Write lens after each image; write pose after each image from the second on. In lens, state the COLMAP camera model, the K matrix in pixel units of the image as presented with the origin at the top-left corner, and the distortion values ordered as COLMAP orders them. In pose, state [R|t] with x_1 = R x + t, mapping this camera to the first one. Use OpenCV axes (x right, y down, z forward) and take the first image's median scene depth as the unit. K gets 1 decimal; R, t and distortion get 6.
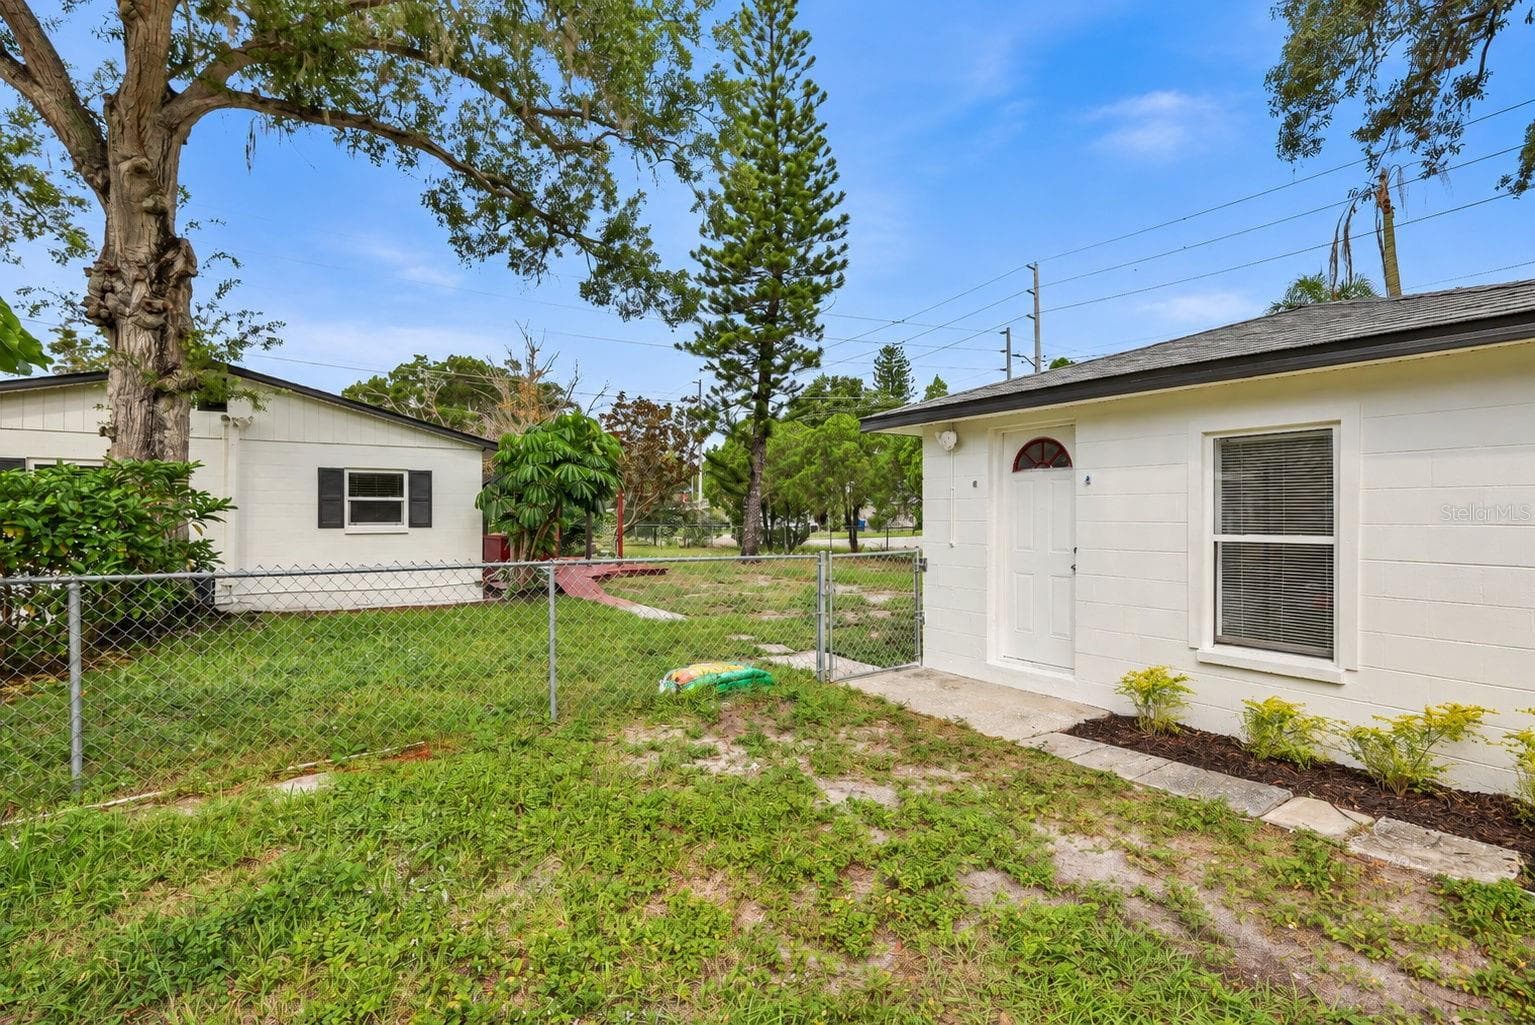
lens RADIAL K [[687.8, 0, 767.5], [0, 687.8, 512.5], [0, 0, 1]] dist [0.062986, 0.000175]
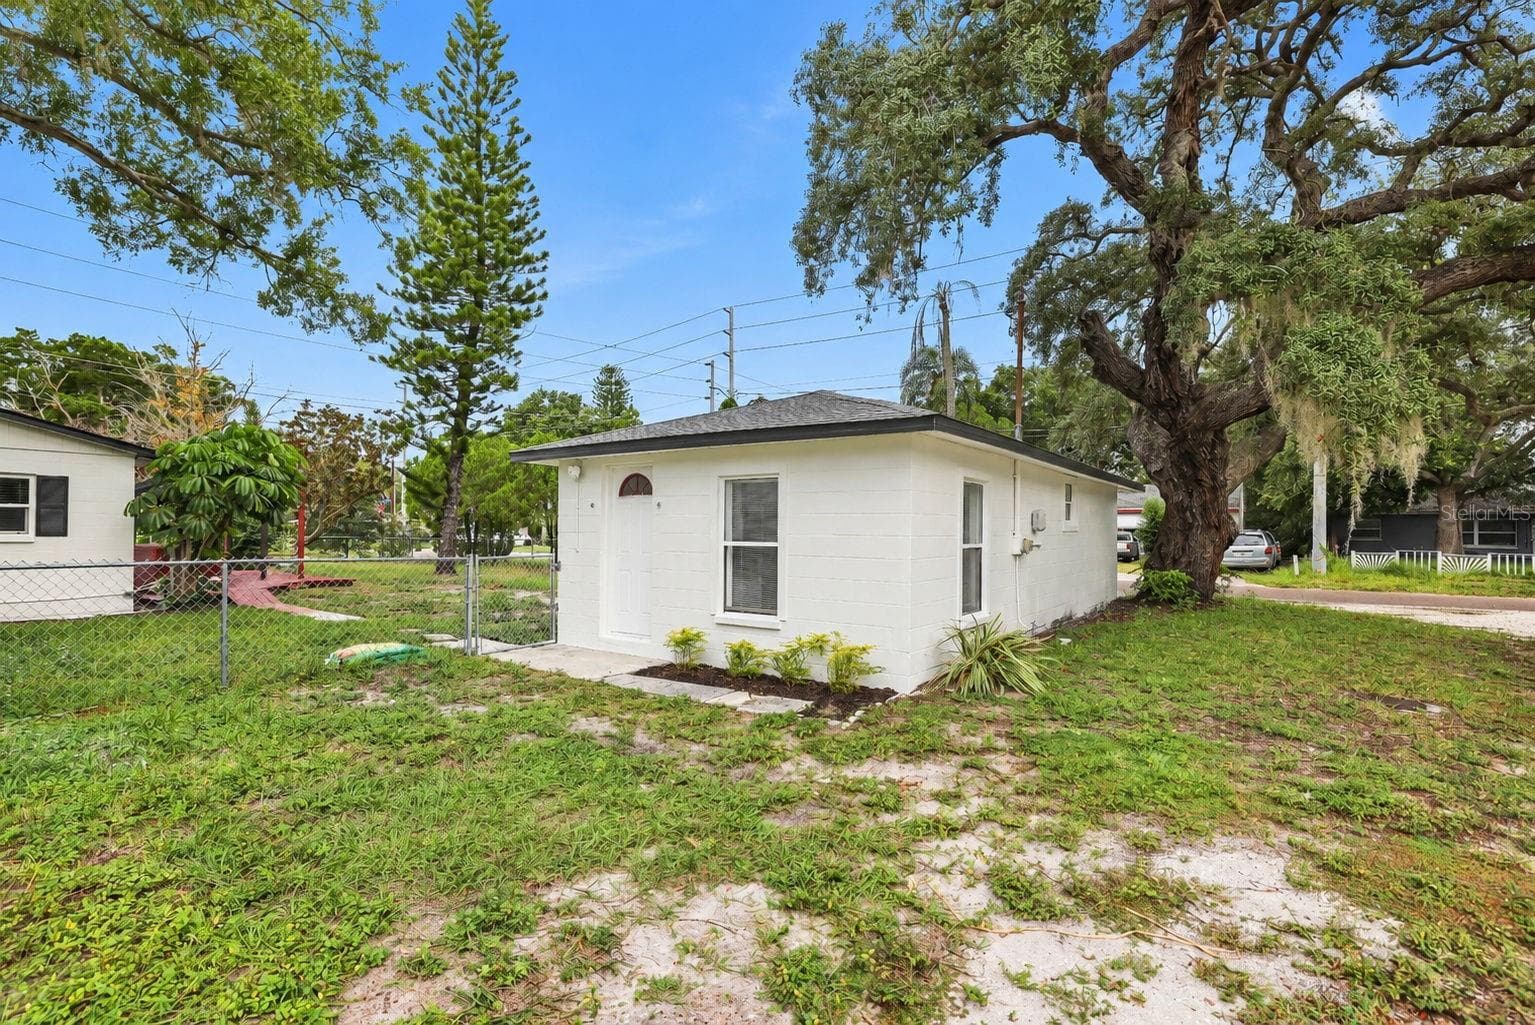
lens RADIAL K [[769.6, 0, 767.0], [0, 769.6, 525.0], [0, 0, 1]] dist [-0.000224, 0.030149]
pose [[0.949818, 0.012551, 0.312552, 0.070500], [-0.011071, 0.999918, -0.006510, 0.001539], [-0.312608, 0.002723, 0.949878, -0.247191]]
